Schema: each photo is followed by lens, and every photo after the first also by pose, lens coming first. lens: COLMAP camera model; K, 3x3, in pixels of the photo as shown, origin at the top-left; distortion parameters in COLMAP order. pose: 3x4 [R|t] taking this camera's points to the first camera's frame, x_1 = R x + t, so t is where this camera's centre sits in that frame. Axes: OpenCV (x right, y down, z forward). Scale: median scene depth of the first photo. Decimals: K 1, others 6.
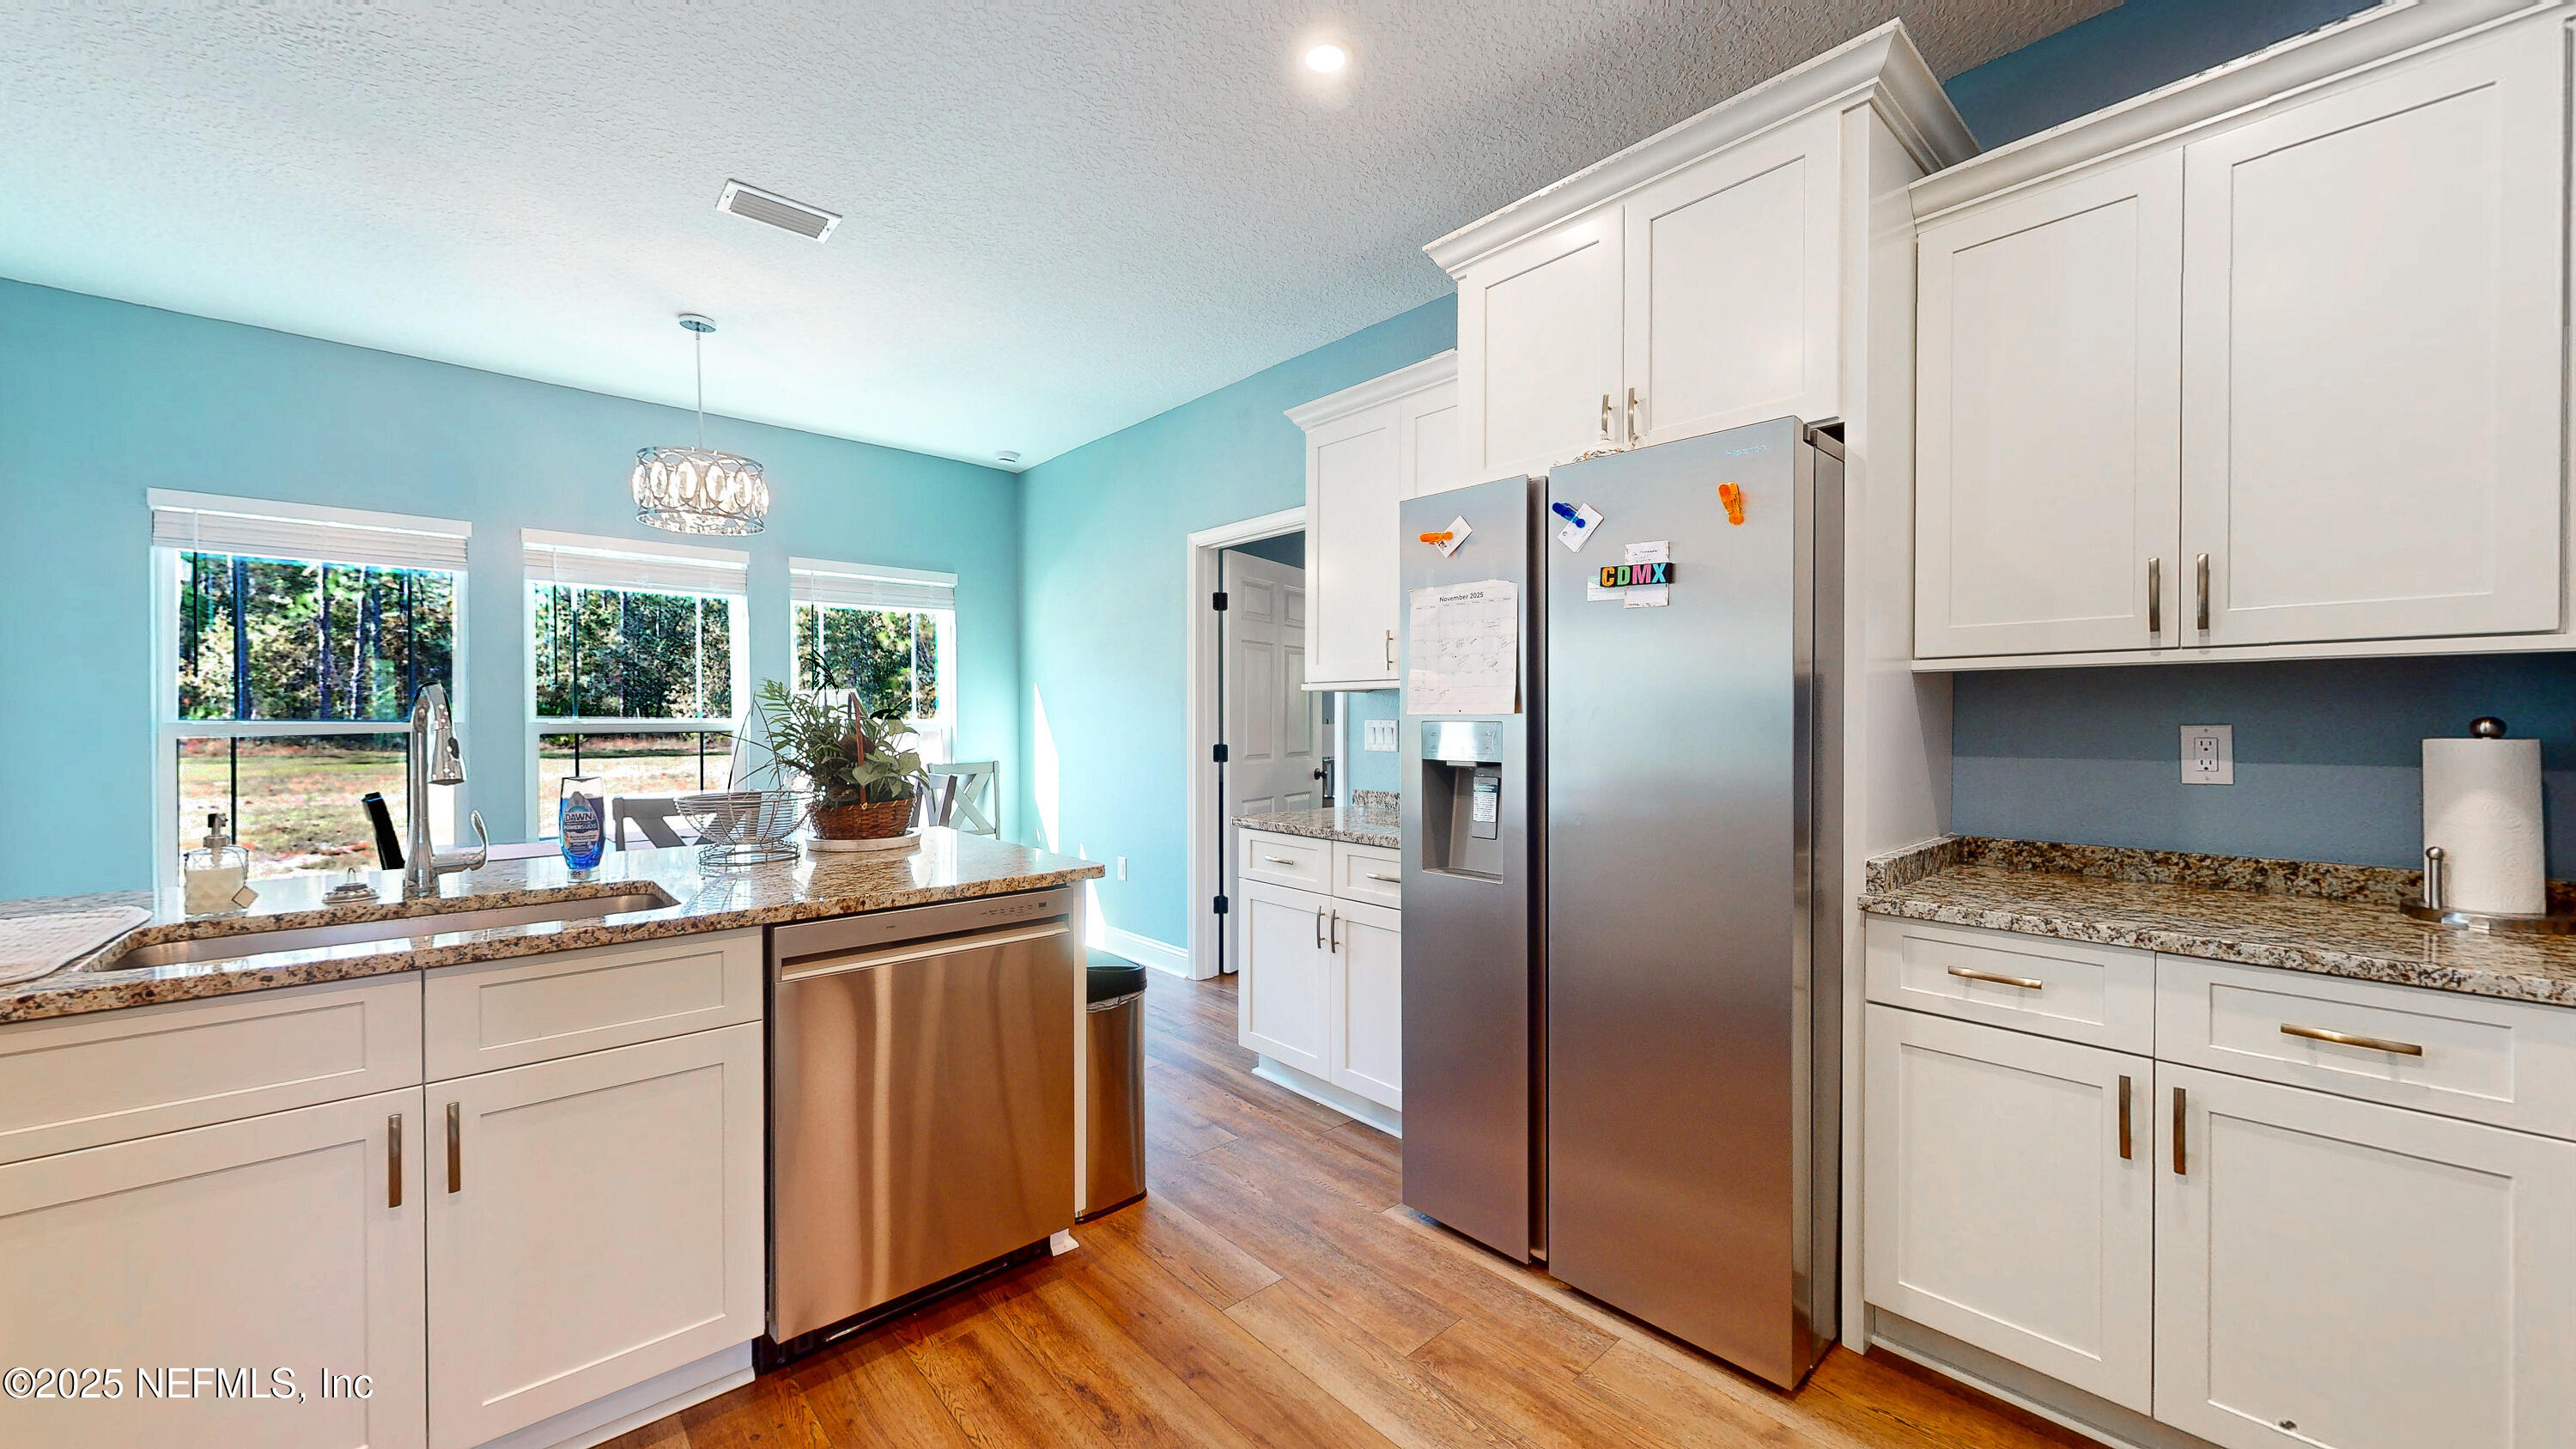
lens RADIAL K [[928.7, 0, 1276.9], [0, 928.7, 727.9], [0, 0, 1]] dist [0.002762, 0.000151]
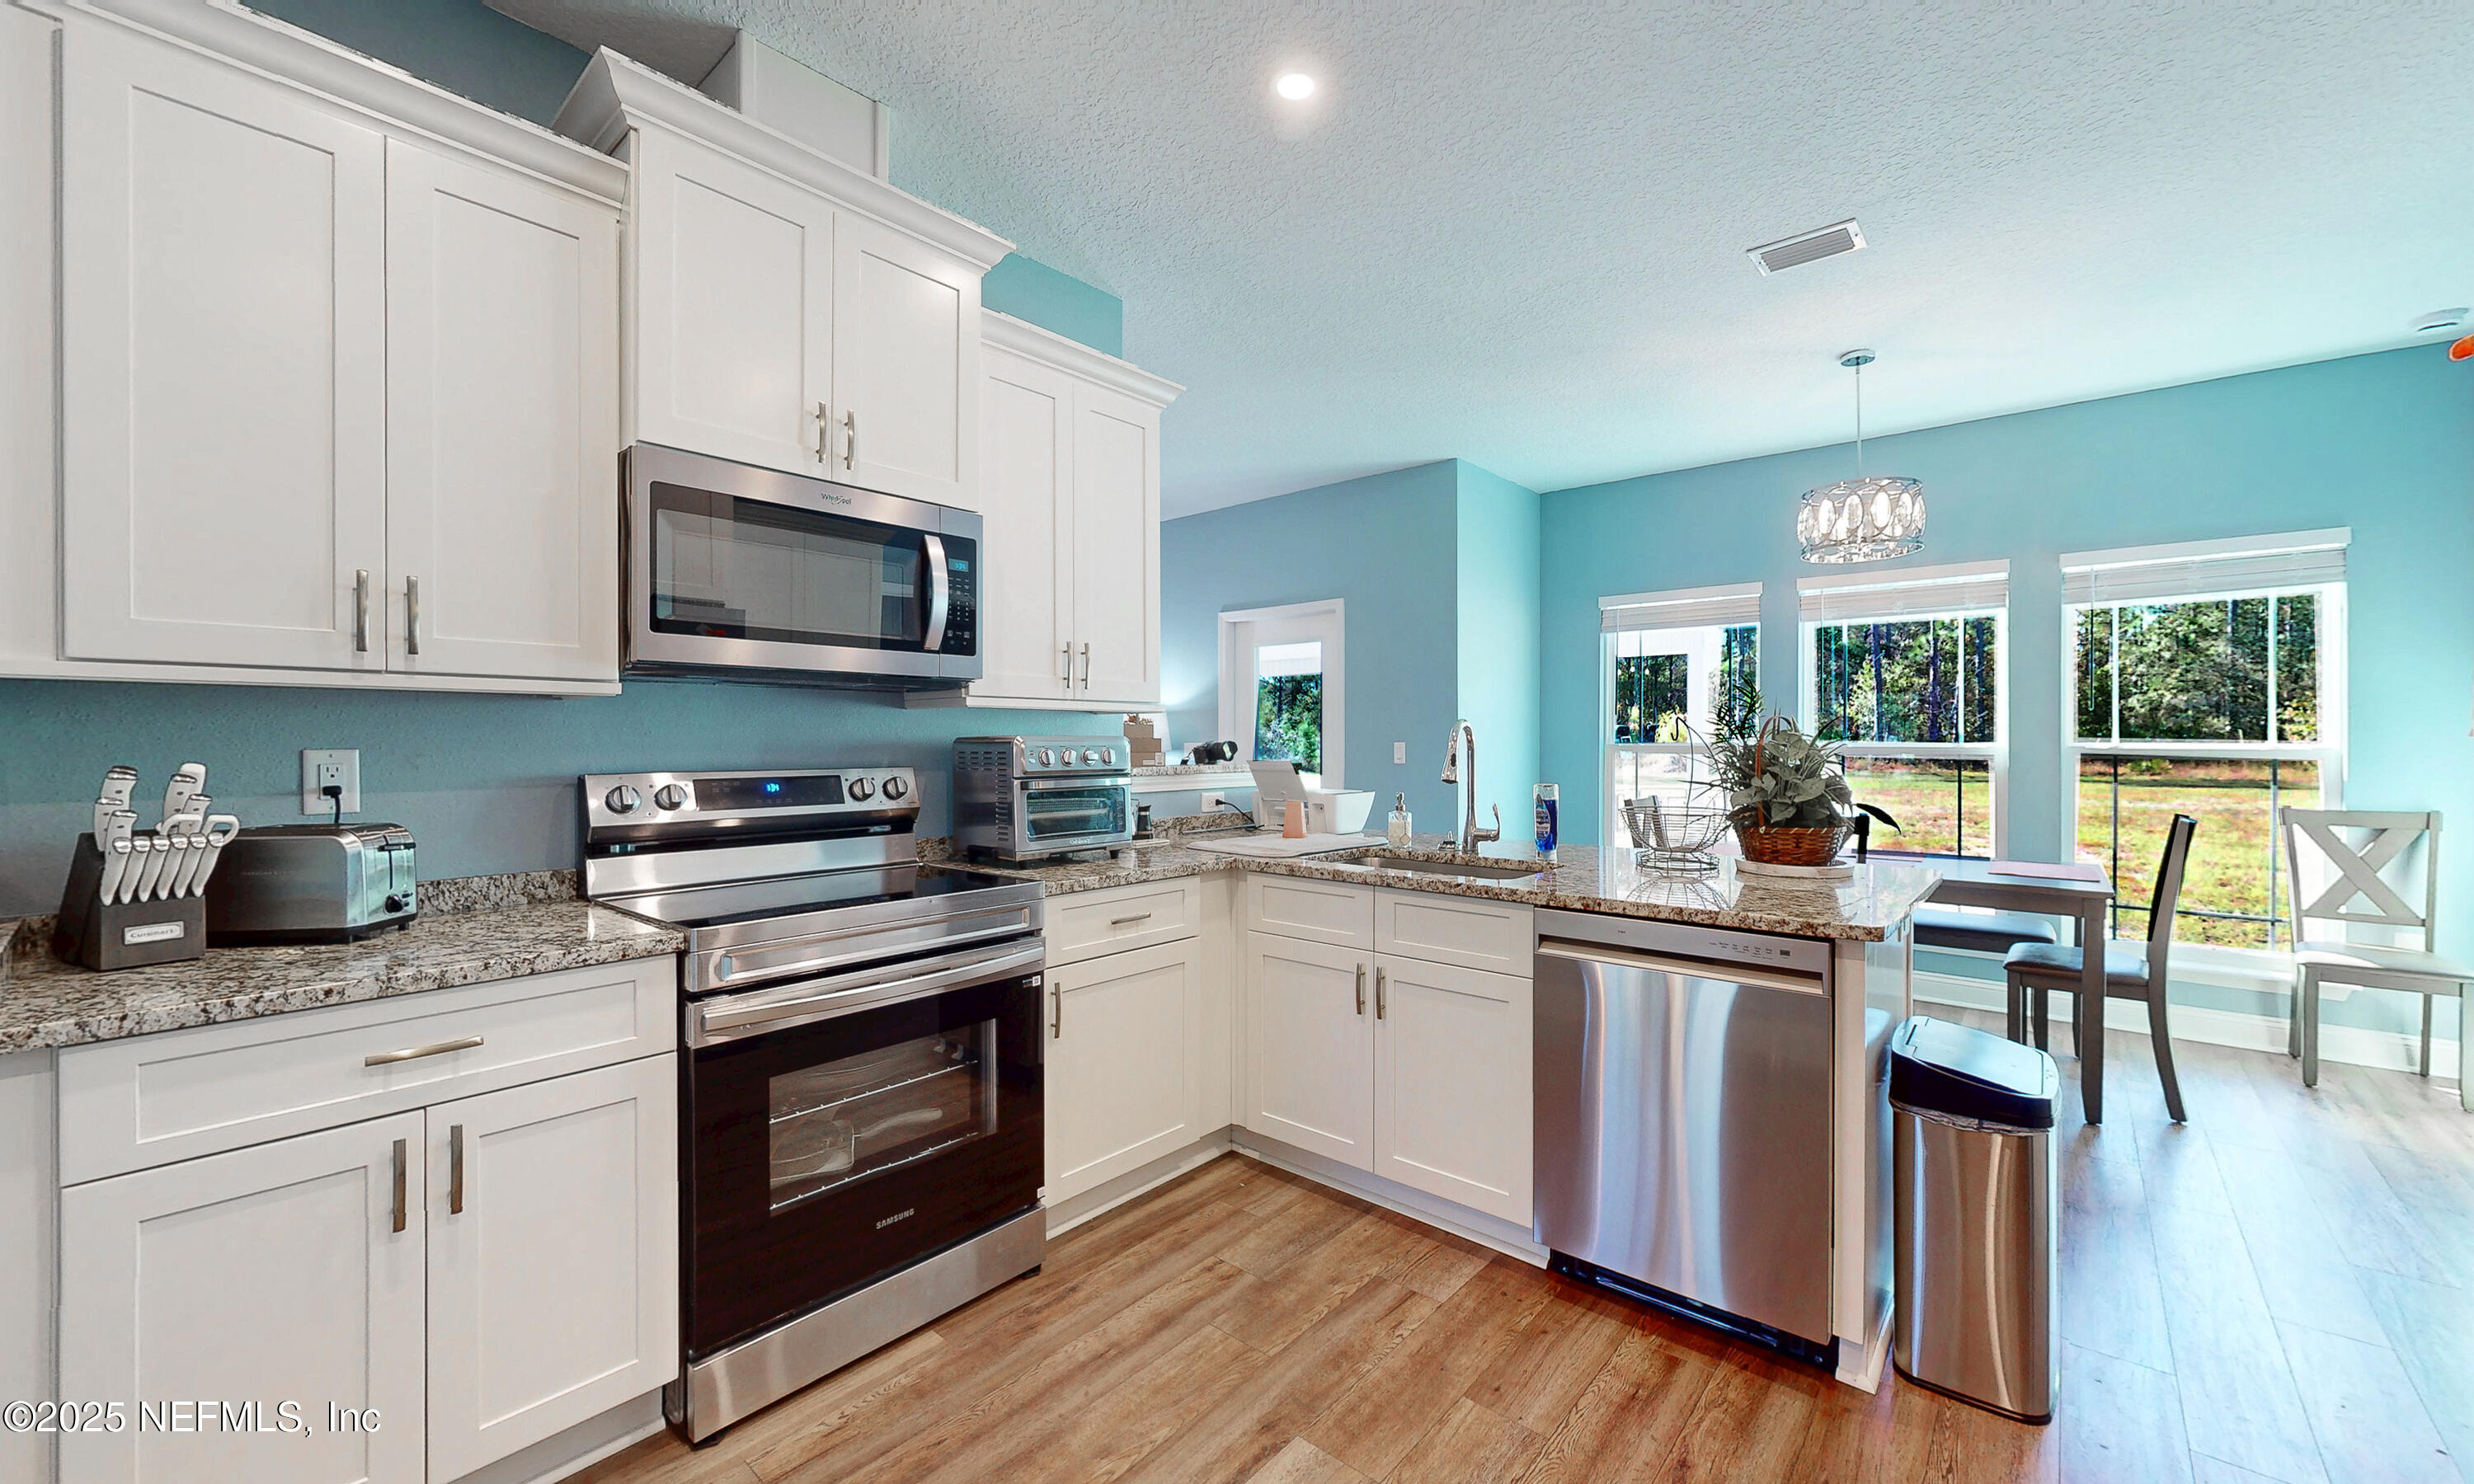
lens RADIAL K [[976.4, 0, 1313.5], [0, 976.4, 734.6], [0, 0, 1]] dist [-0.001594, 0.000231]
pose [[0.166196, -0.006317, -0.986072, 0.284679], [-0.011240, 0.999902, -0.008300, -0.002025], [0.986029, 0.012463, 0.166109, 0.192318]]
